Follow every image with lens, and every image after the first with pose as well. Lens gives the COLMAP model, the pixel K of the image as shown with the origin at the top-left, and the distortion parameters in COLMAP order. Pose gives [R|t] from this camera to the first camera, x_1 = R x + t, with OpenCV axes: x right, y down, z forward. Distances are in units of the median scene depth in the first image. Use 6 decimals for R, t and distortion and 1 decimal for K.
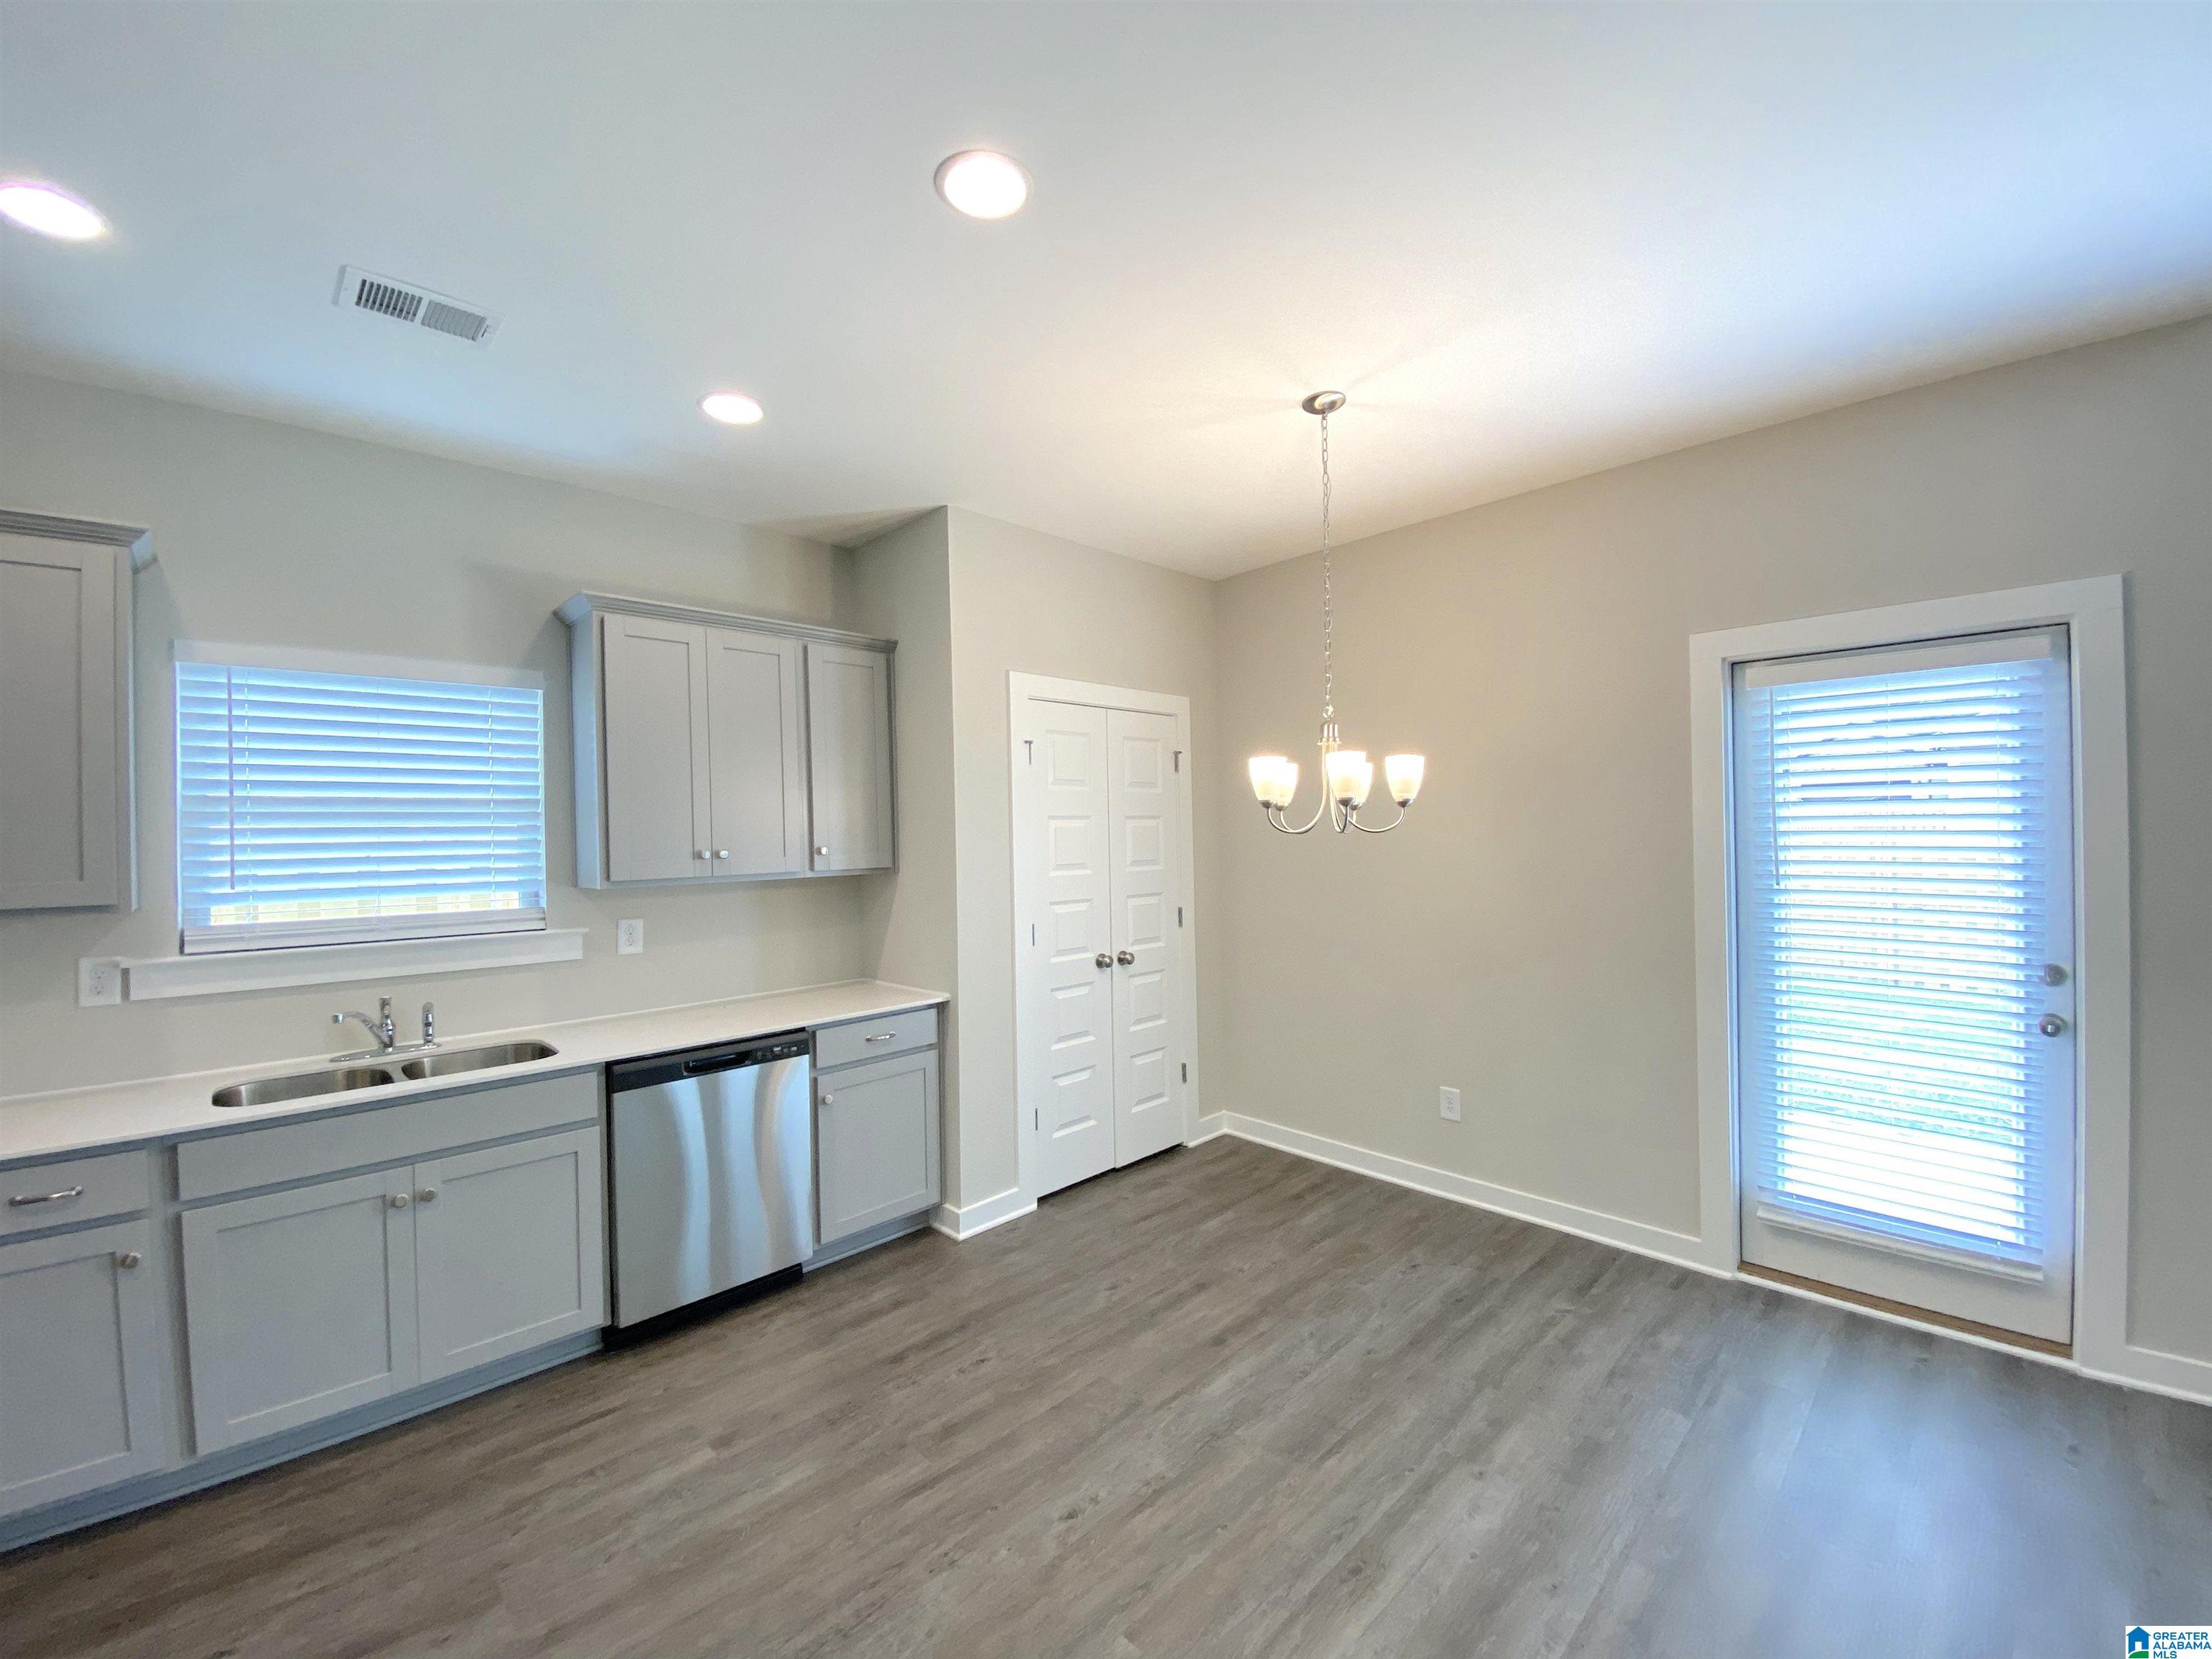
lens RADIAL K [[904.8, 0, 1126.3], [0, 904.8, 825.9], [0, 0, 1]] dist [0.027628, -0.022645]
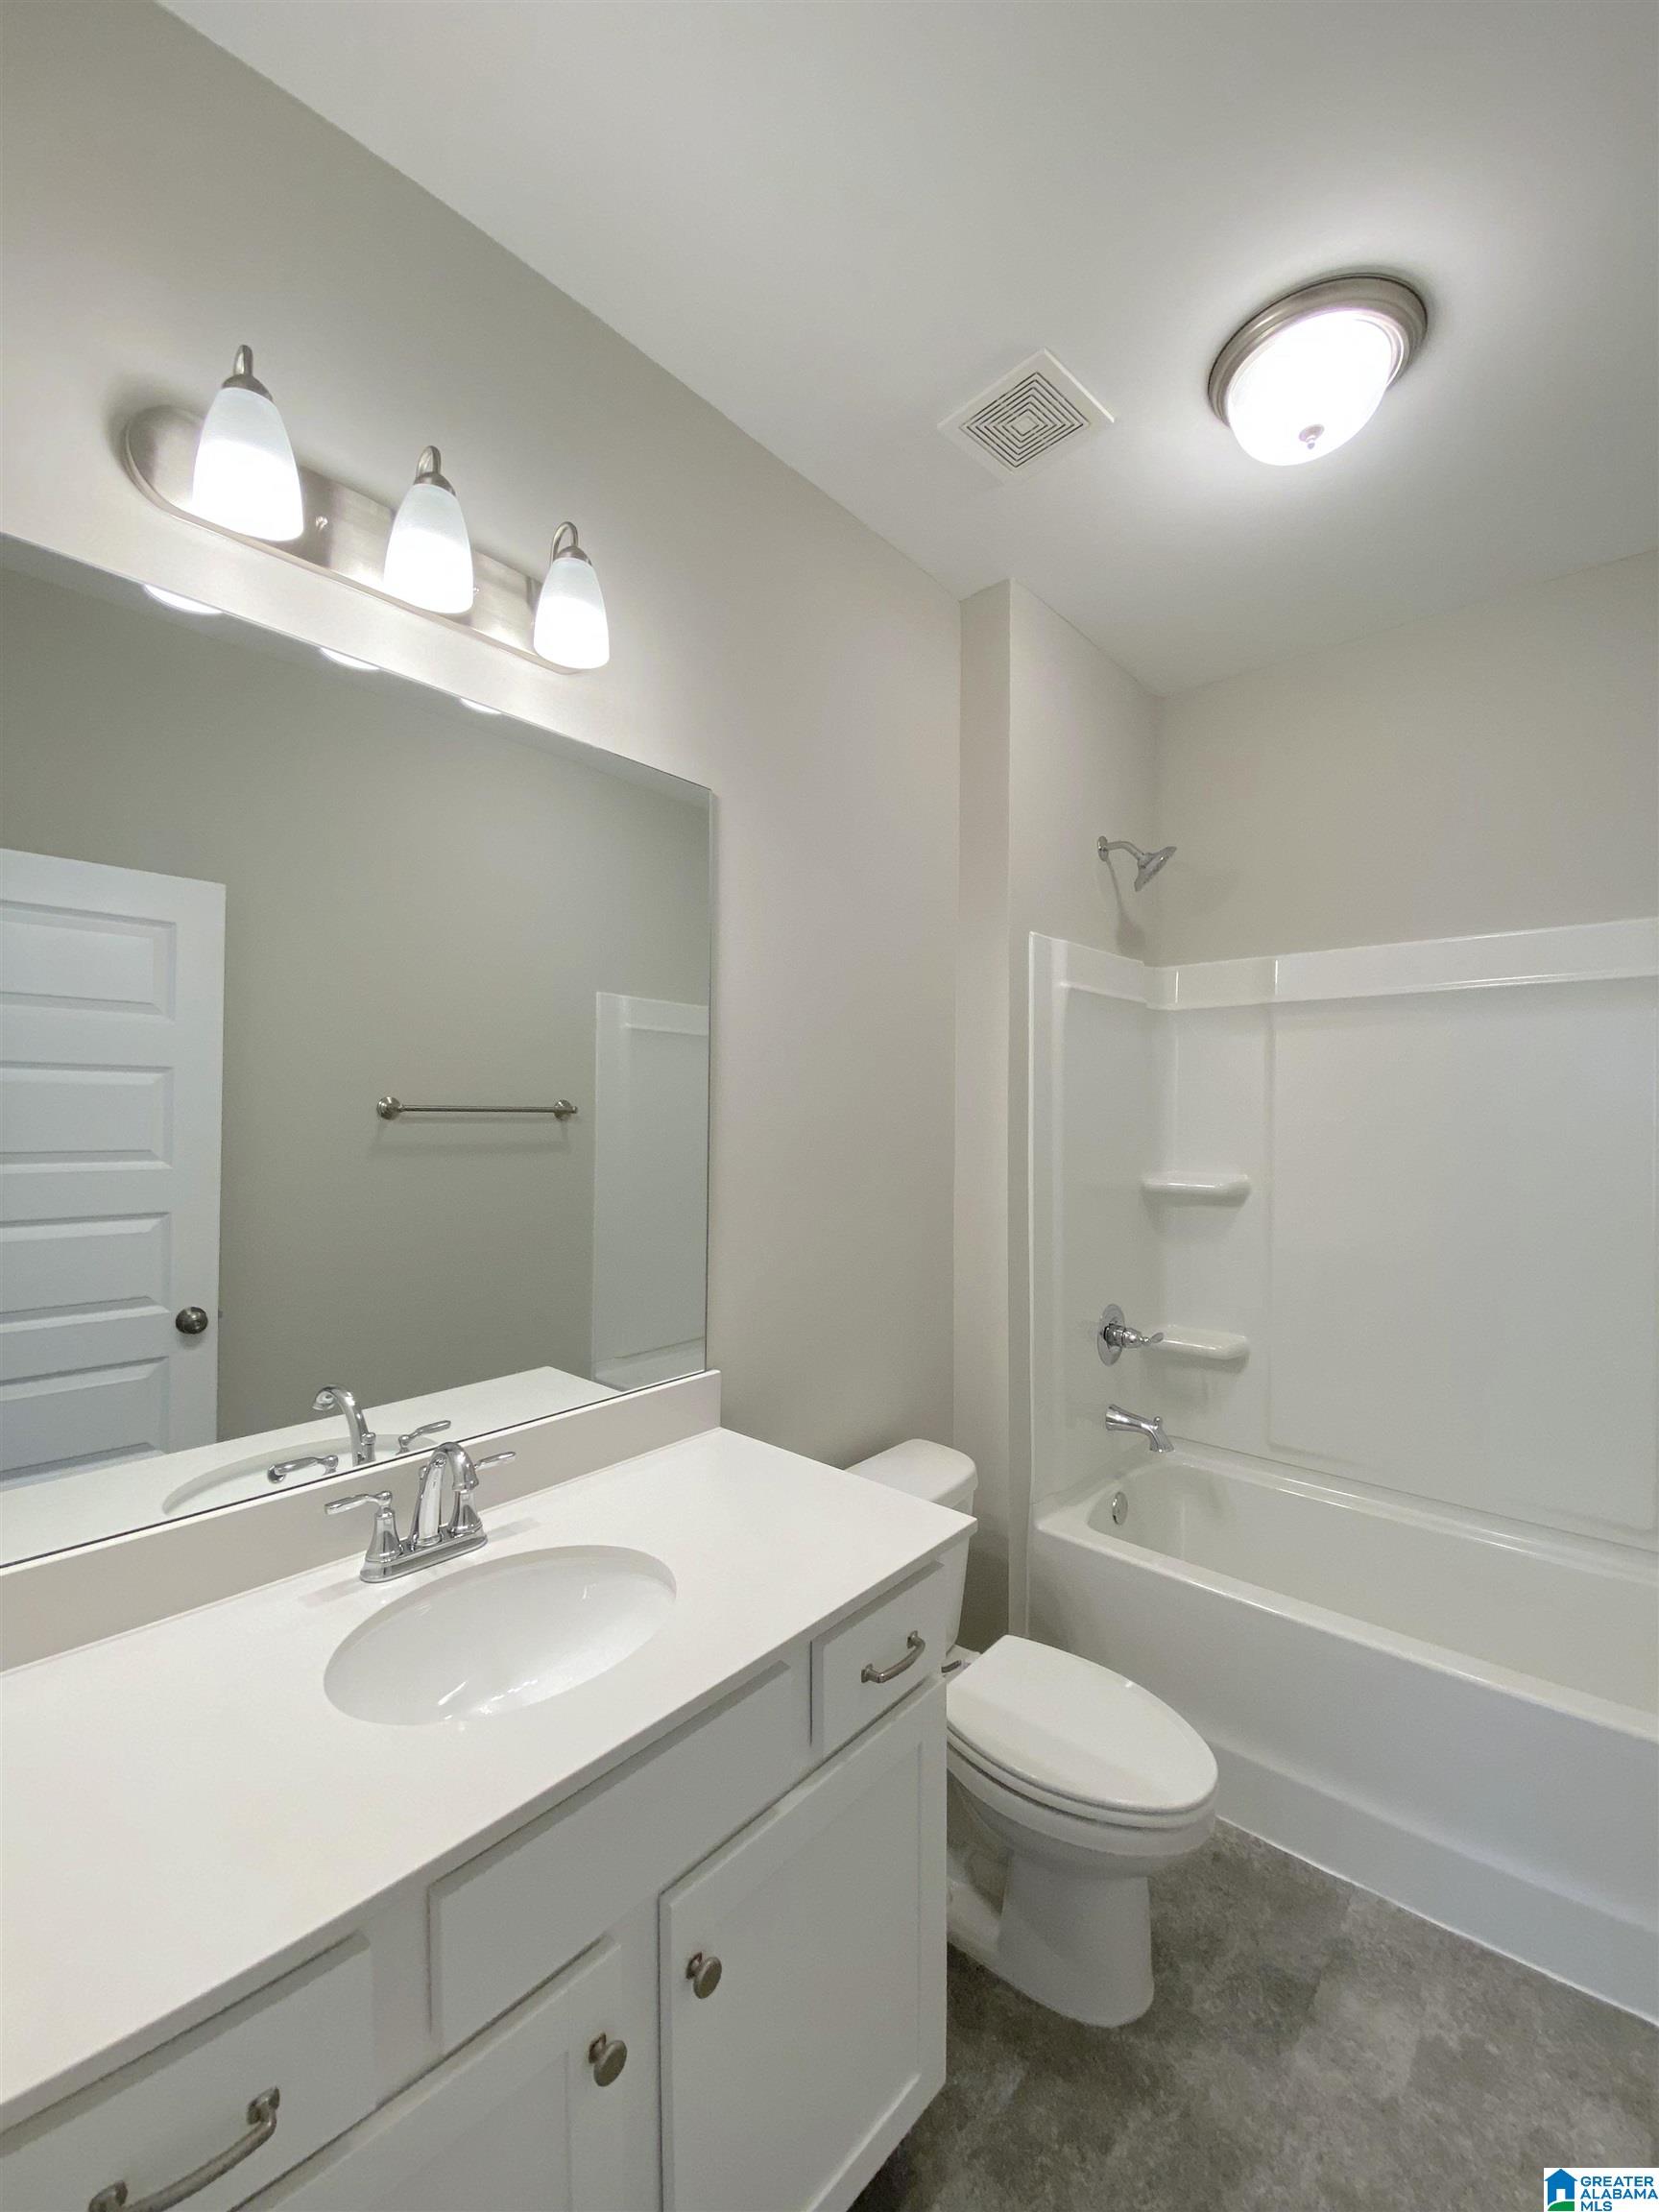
lens RADIAL K [[885.6, 0, 832.4], [0, 885.6, 1108.2], [0, 0, 1]] dist [0.023976, -0.020014]
pose [[0.997043, 0.025978, 0.072319, 0.492690], [-0.025653, 0.999656, -0.005418, 0.009290], [-0.072435, 0.003547, 0.997367, 0.574280]]
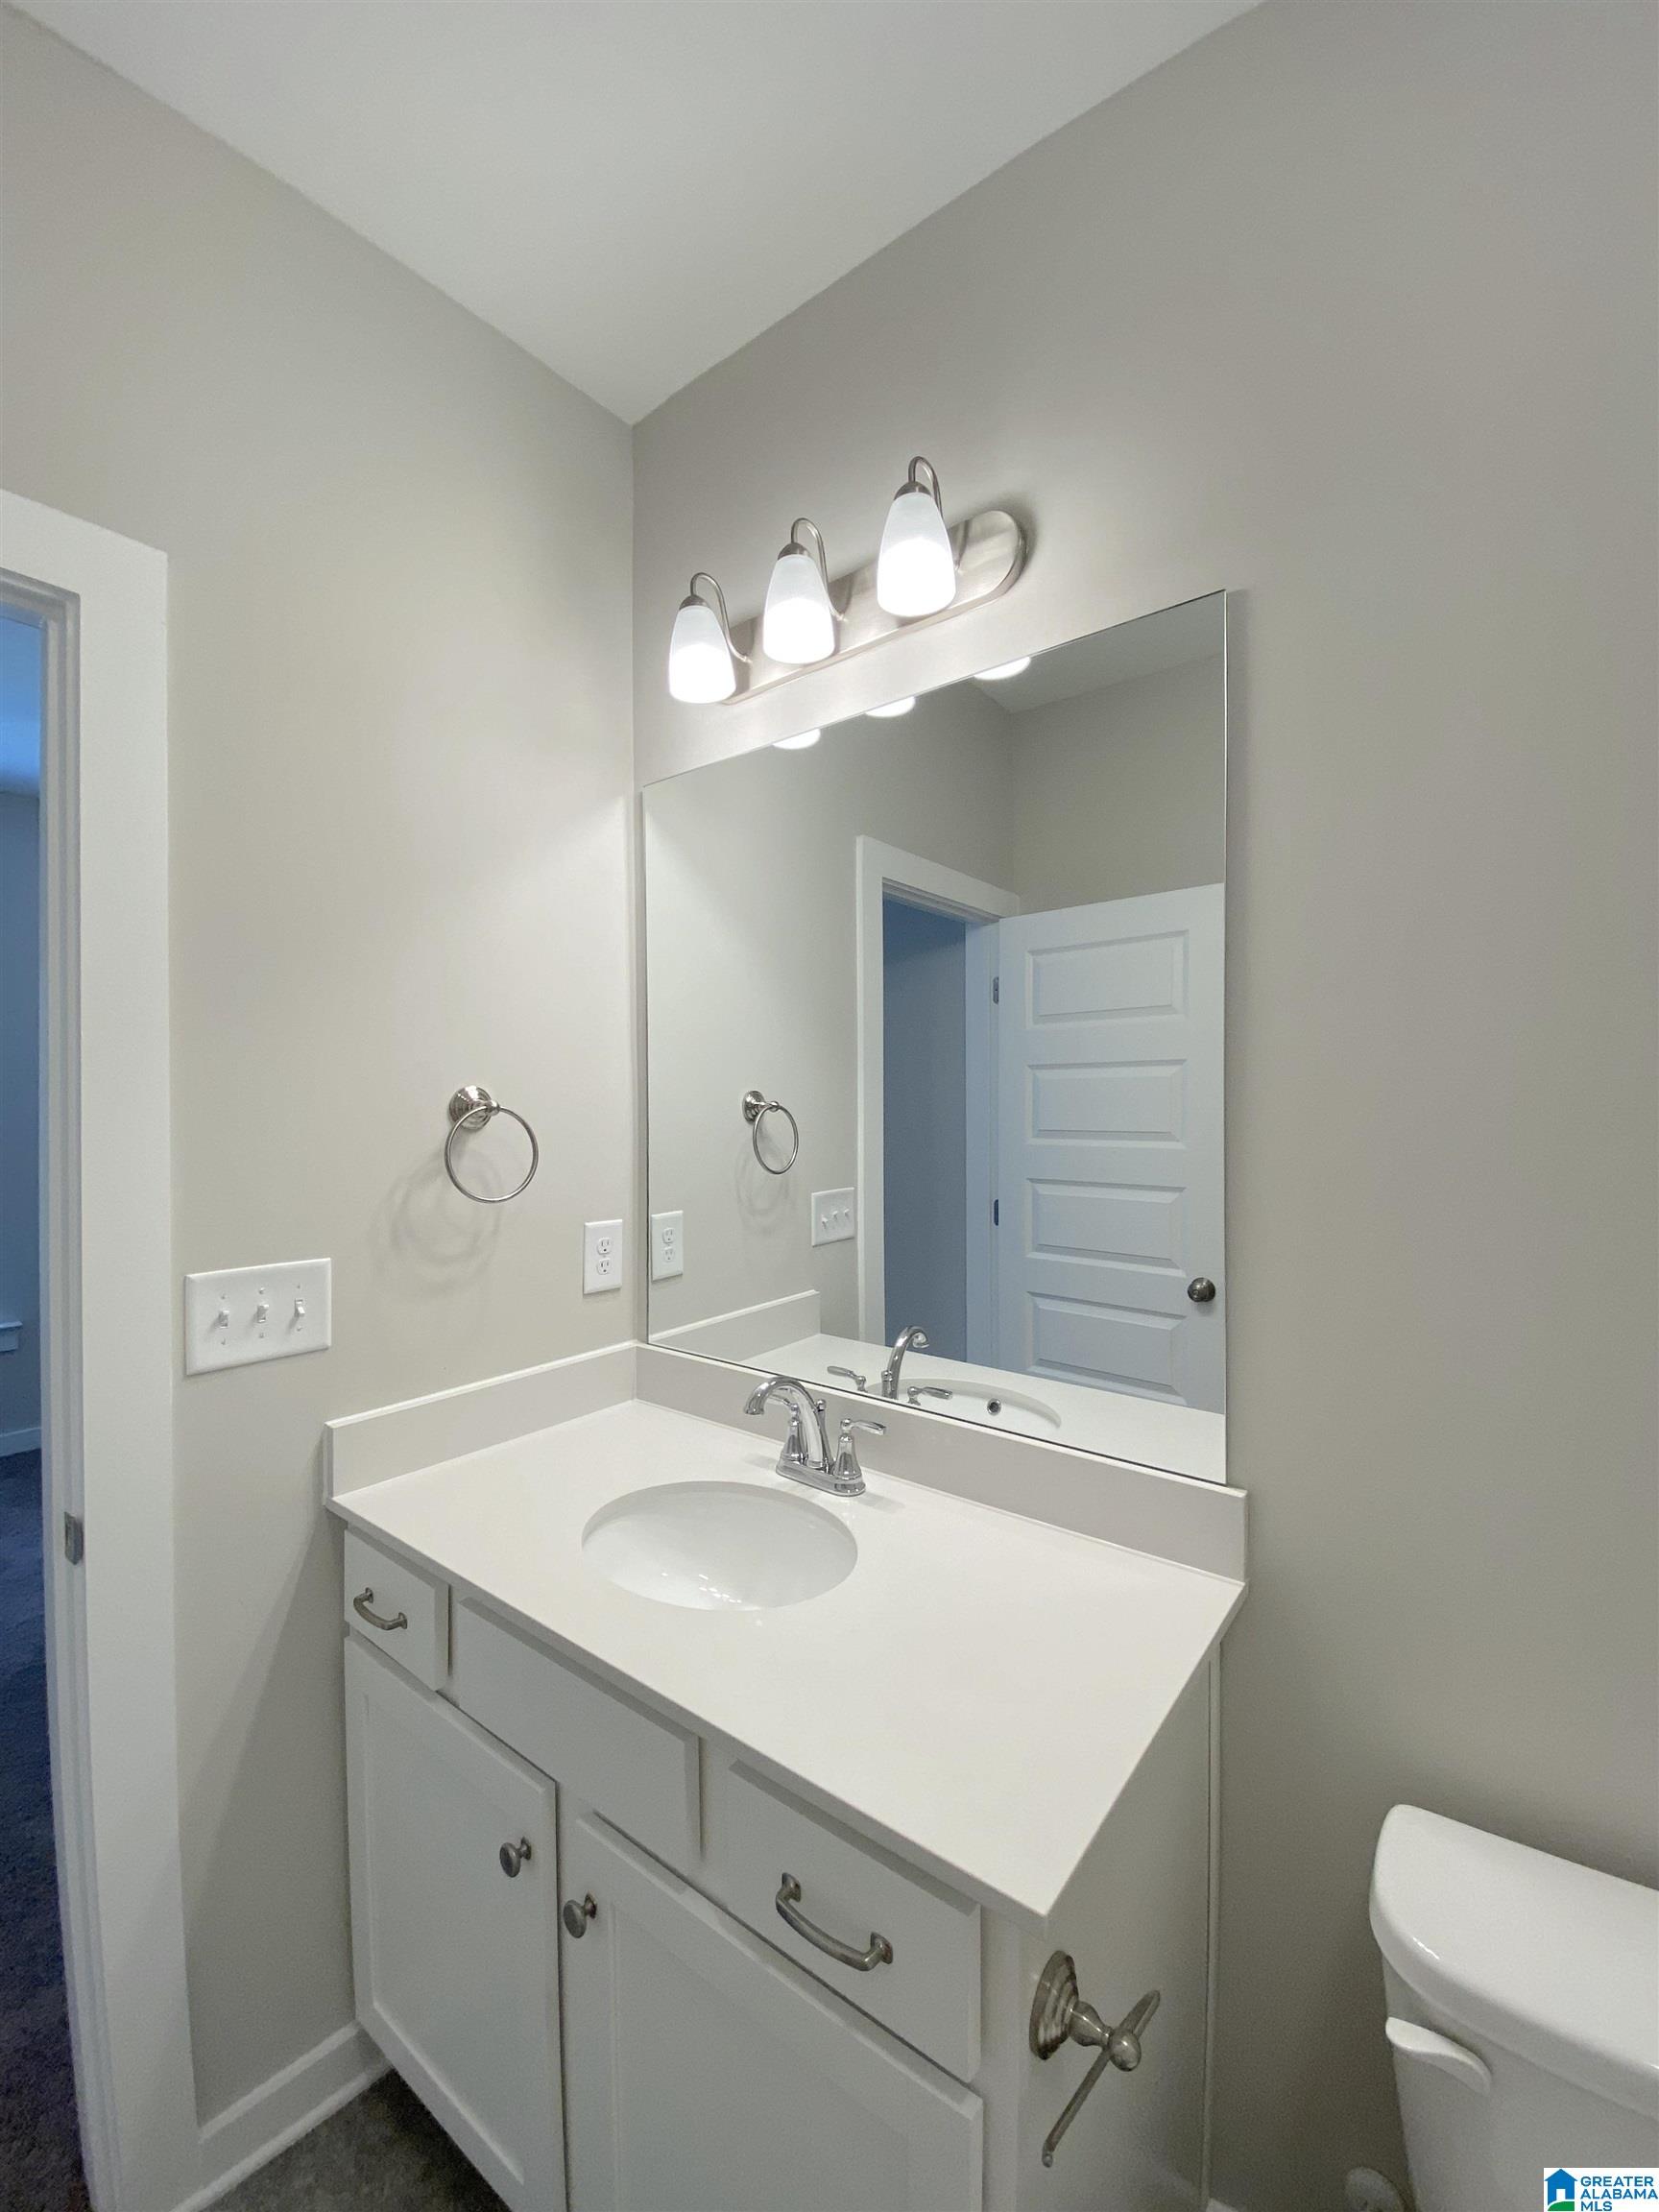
lens RADIAL K [[900.9, 0, 832.7], [0, 900.9, 1106.0], [0, 0, 1]] dist [0.027634, -0.022026]
pose [[0.141240, 0.025287, -0.989652, 0.809328], [-0.002995, 0.999680, 0.025115, 0.008208], [0.989971, -0.000583, 0.141270, 0.932961]]
